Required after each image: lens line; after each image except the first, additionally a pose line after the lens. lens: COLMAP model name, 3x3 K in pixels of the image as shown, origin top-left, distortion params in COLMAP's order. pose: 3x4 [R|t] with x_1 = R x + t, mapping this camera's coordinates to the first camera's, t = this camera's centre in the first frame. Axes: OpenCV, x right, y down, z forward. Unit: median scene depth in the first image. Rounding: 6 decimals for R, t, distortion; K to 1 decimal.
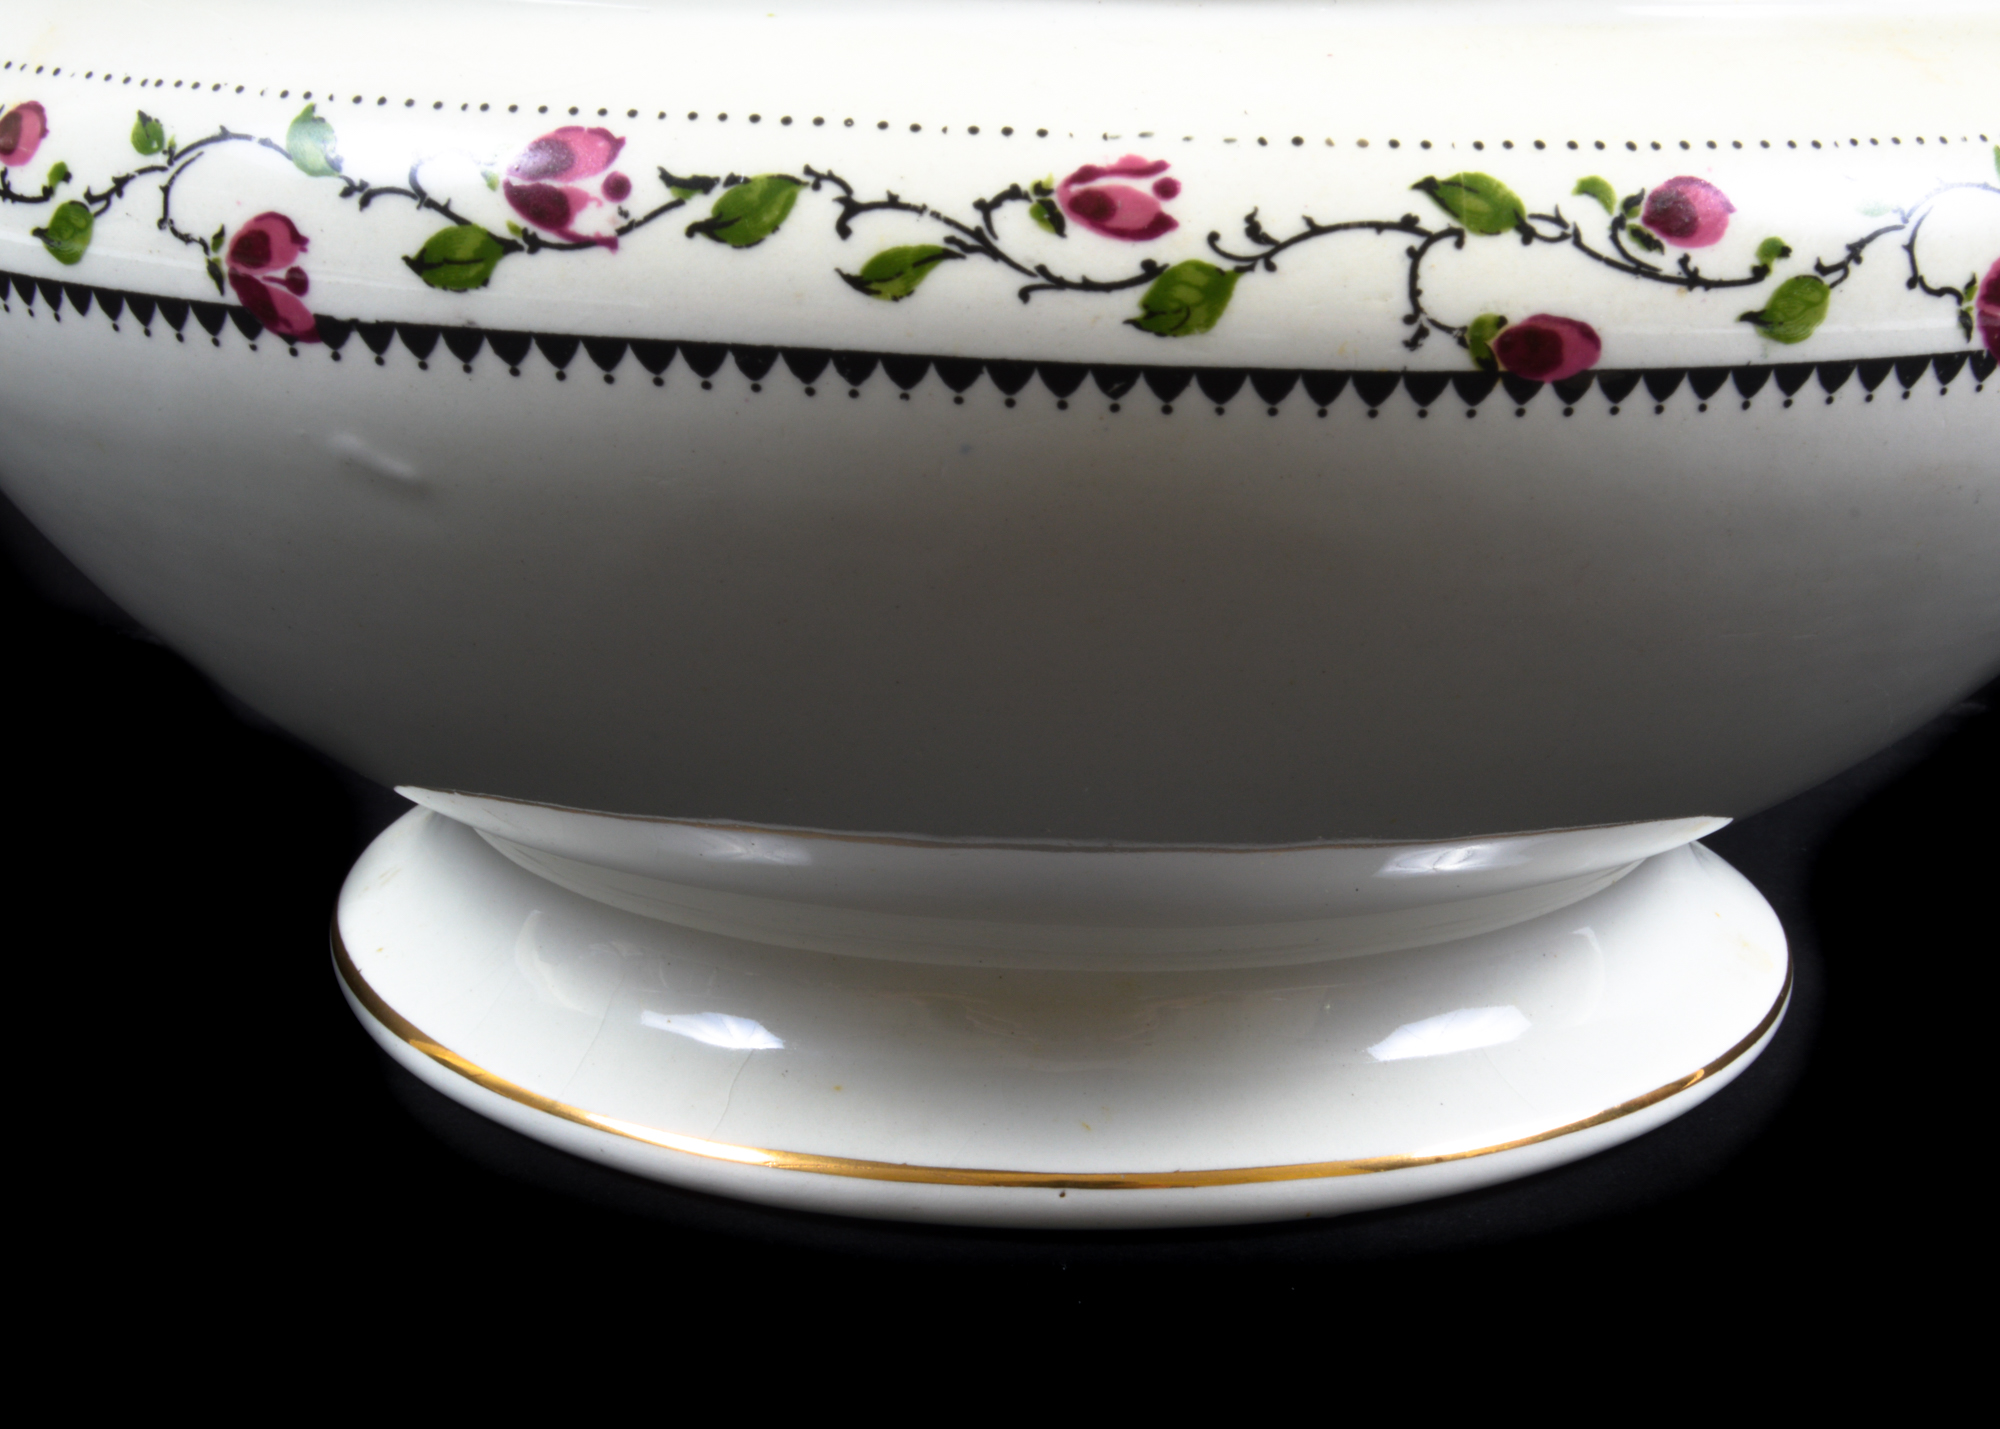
lens RADIAL K [[3121.9, 0, 1054.3], [0, 3121.9, 715.8], [0, 0, 1]] dist [-0.012062, 0.019646]
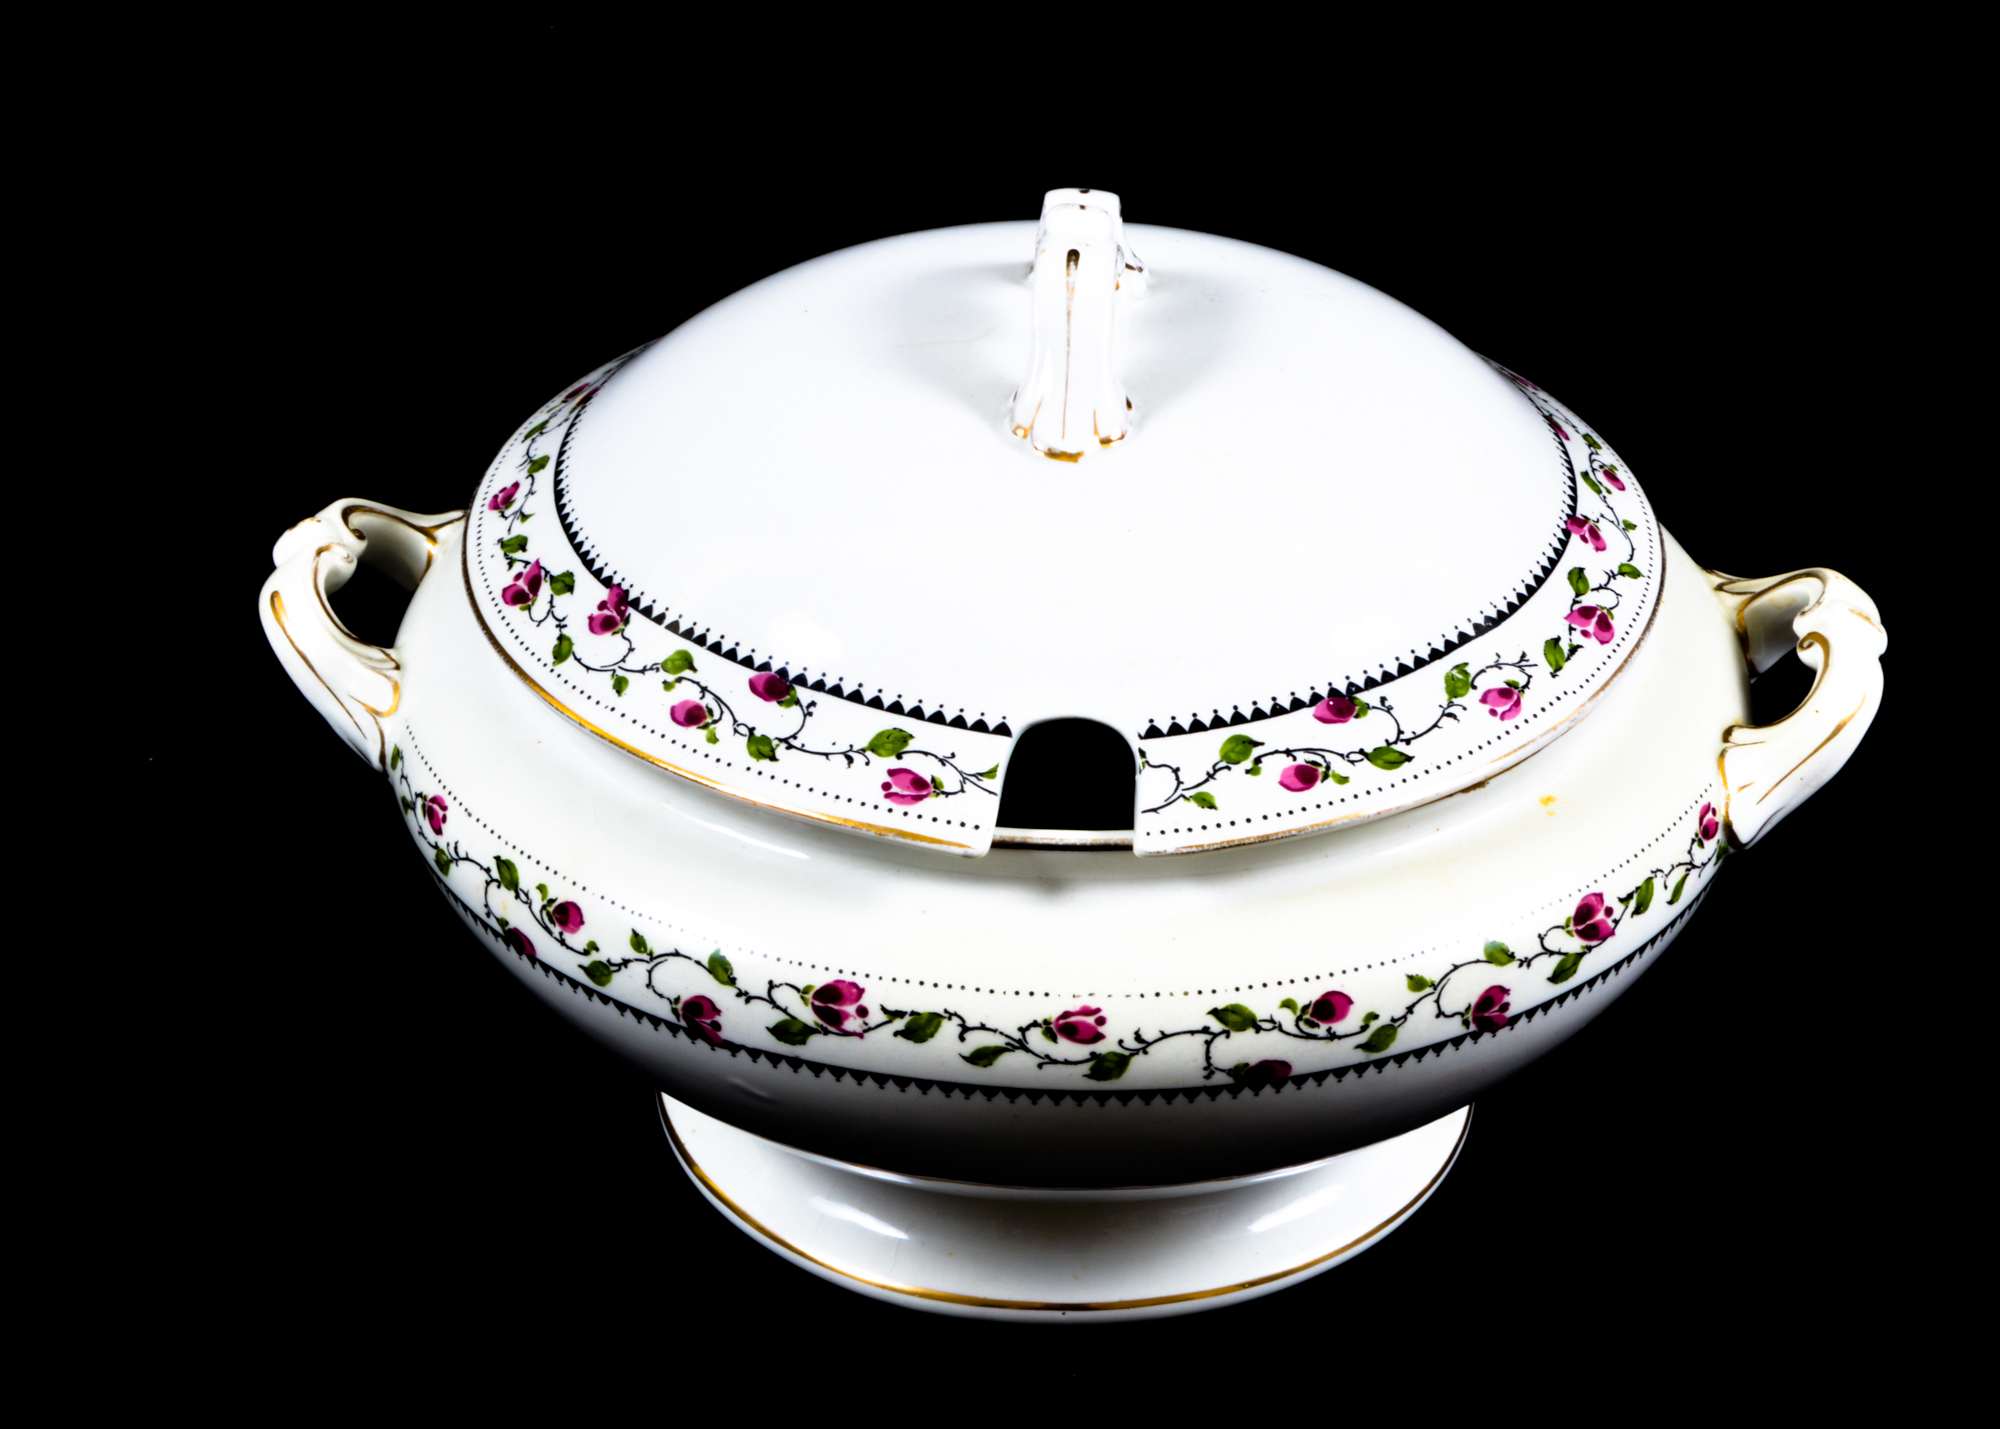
lens RADIAL K [[3938.2, 0, 1000.0], [0, 3938.2, 714.5], [0, 0, 1]] dist [-0.026435, 0.068552]
pose [[0.999717, -0.010541, -0.021328, 0.025625], [0.015552, 0.967973, 0.250573, -1.105865], [0.018004, -0.250834, 0.967863, -1.750768]]
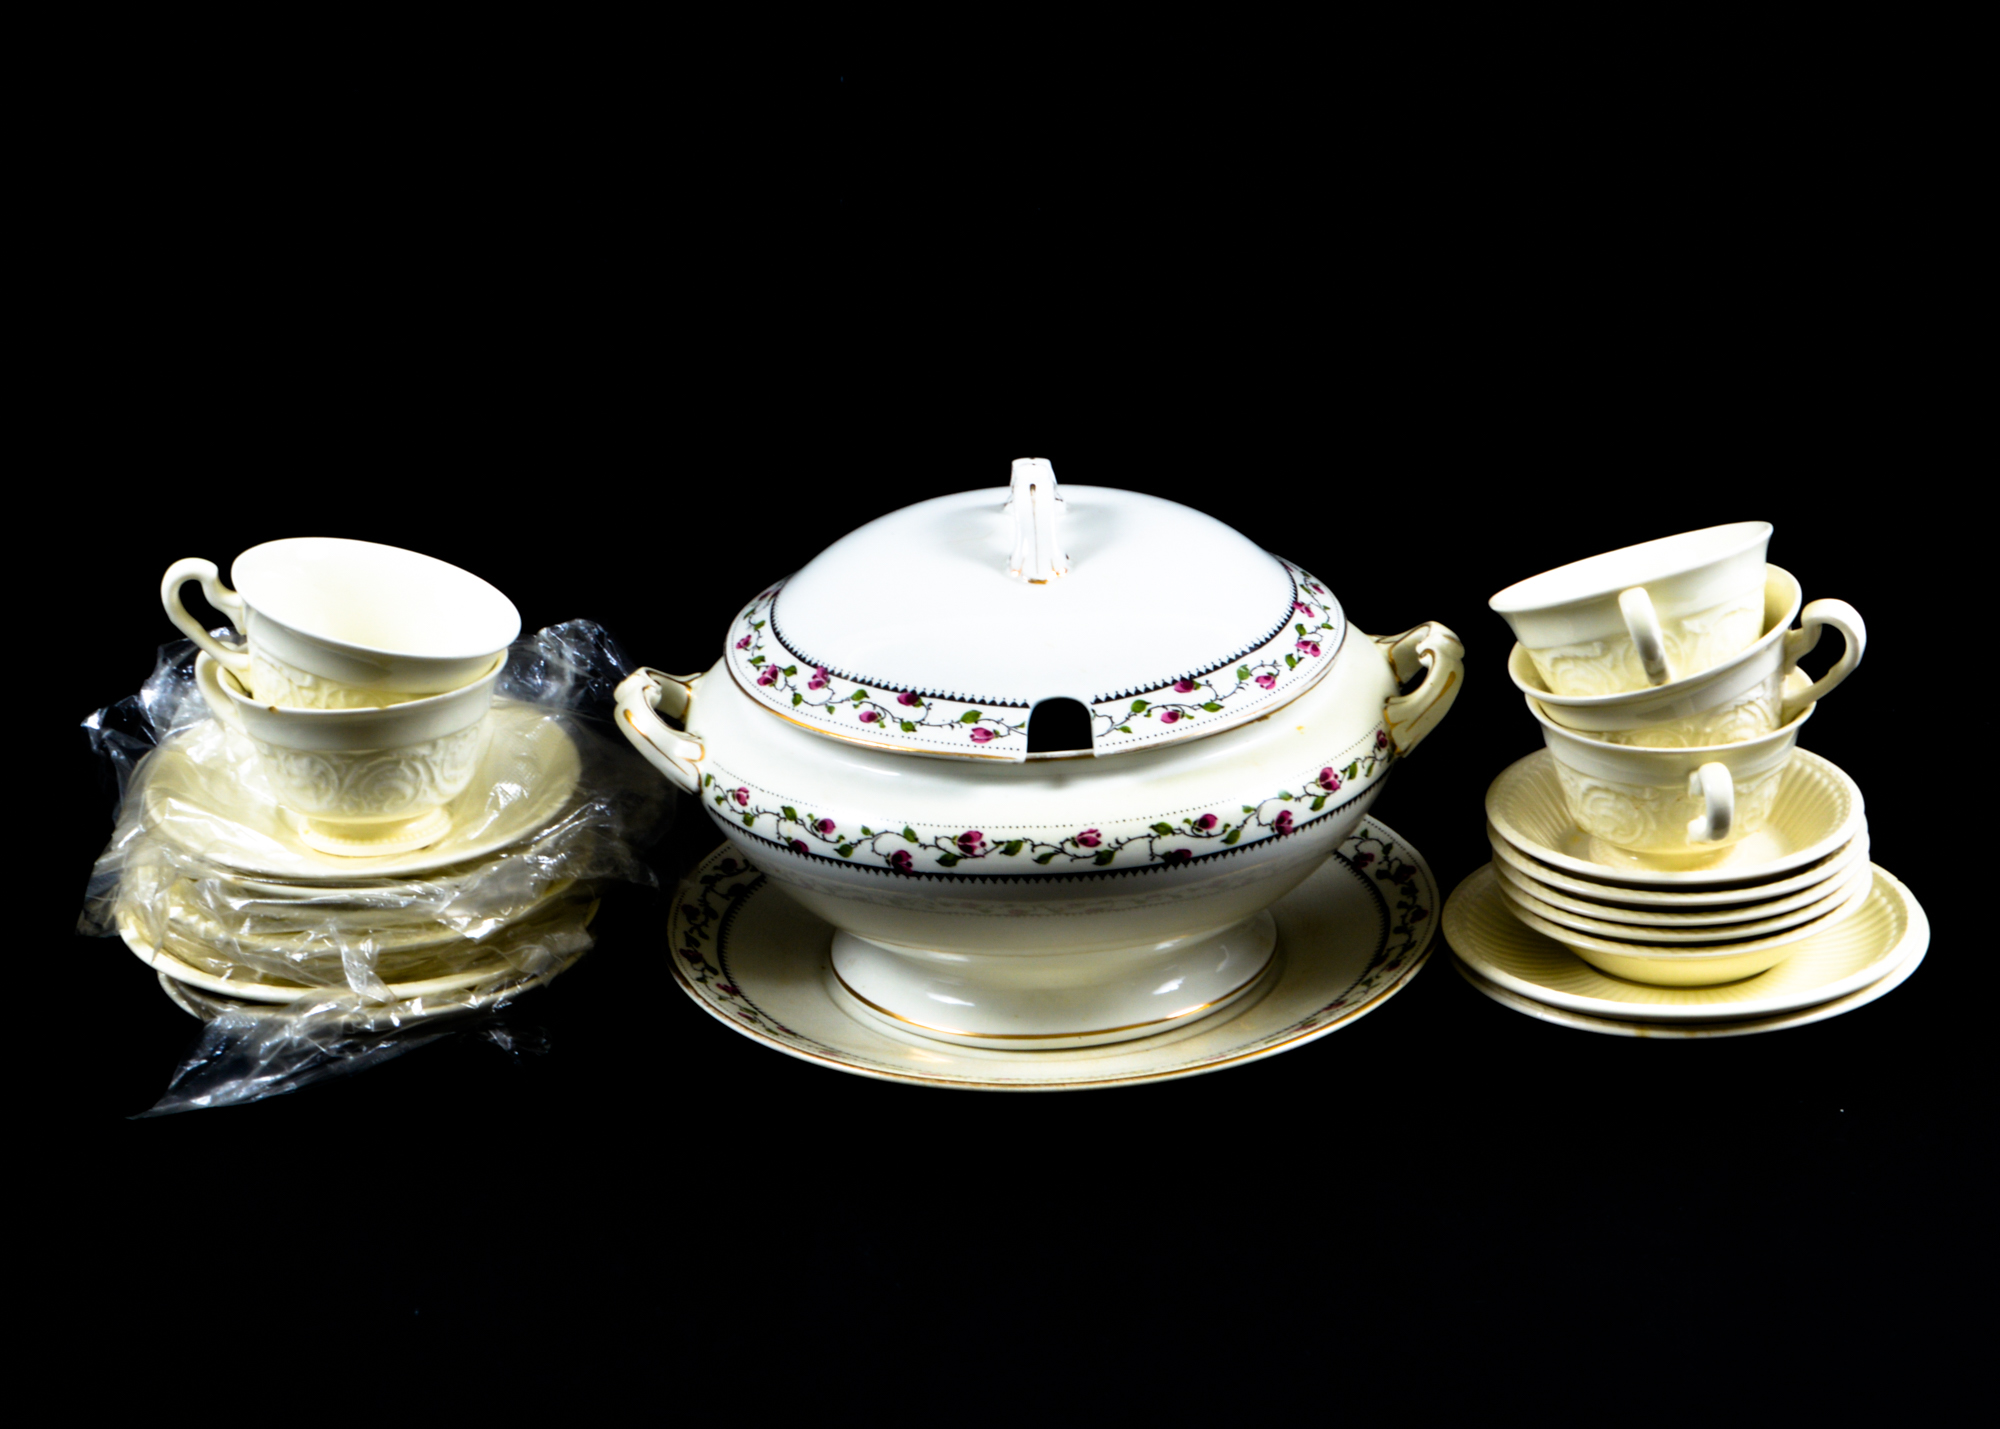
lens RADIAL K [[5077.8, 0, 1000.0], [0, 5077.8, 714.5], [0, 0, 1]] dist [-0.019999, 0.178722]
pose [[0.991777, -0.107678, 0.069160, -0.626133], [0.099561, 0.988745, 0.111669, -1.222411], [-0.080405, -0.103865, 0.991336, -6.625652]]
